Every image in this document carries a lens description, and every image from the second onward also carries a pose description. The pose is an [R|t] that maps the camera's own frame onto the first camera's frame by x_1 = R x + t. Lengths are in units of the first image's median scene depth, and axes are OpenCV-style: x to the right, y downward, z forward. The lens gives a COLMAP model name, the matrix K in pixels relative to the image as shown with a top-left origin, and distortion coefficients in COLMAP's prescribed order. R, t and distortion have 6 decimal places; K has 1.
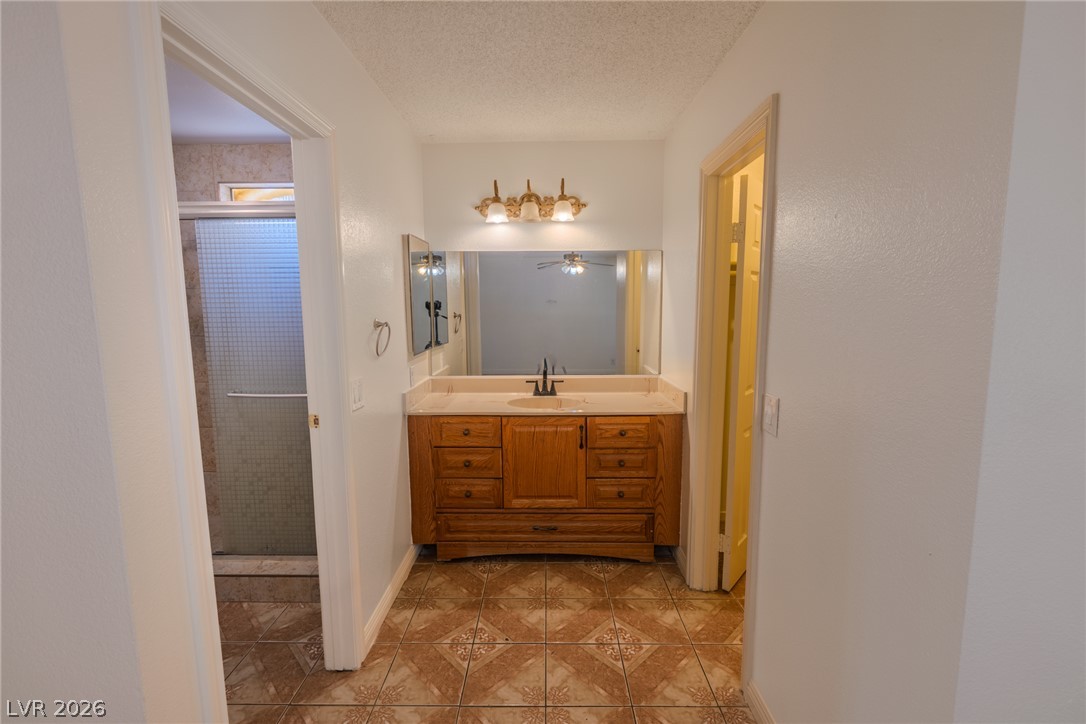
lens RADIAL K [[467.8, 0, 539.0], [0, 467.8, 356.1], [0, 0, 1]] dist [-0.004434, 0.000258]
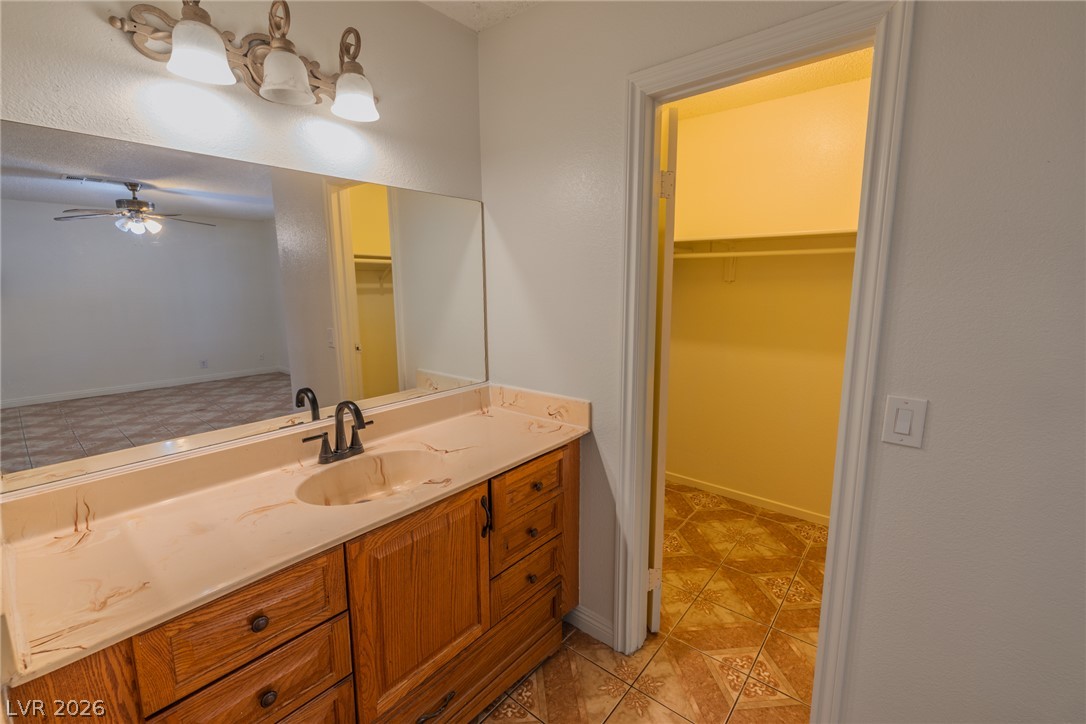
lens RADIAL K [[467.8, 0, 541.1], [0, 467.8, 356.5], [0, 0, 1]] dist [-0.004434, 0.000258]
pose [[0.626923, -0.122307, 0.769421, -0.270335], [0.086479, 0.992422, 0.087293, -0.061123], [-0.774267, 0.011813, 0.632749, 0.574106]]
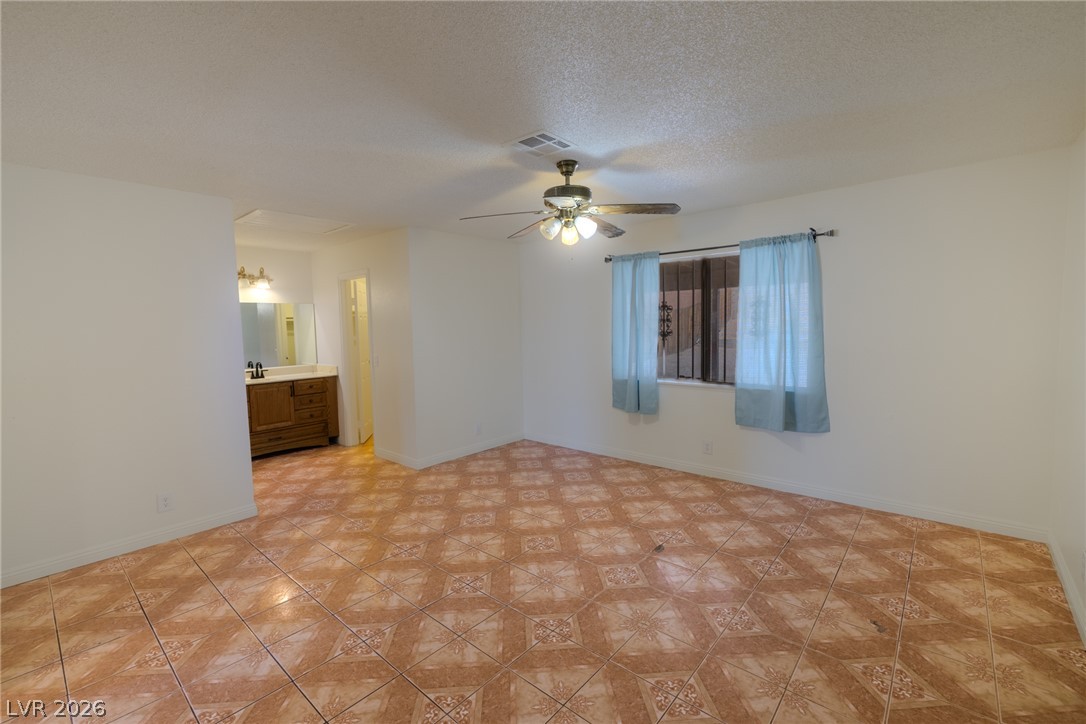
lens RADIAL K [[467.8, 0, 540.3], [0, 467.8, 355.7], [0, 0, 1]] dist [-0.004434, 0.000258]
pose [[0.642429, -0.058481, 0.764110, -0.789737], [0.098898, 0.995073, -0.006991, 0.136027], [-0.759937, 0.080060, 0.645048, -1.242956]]
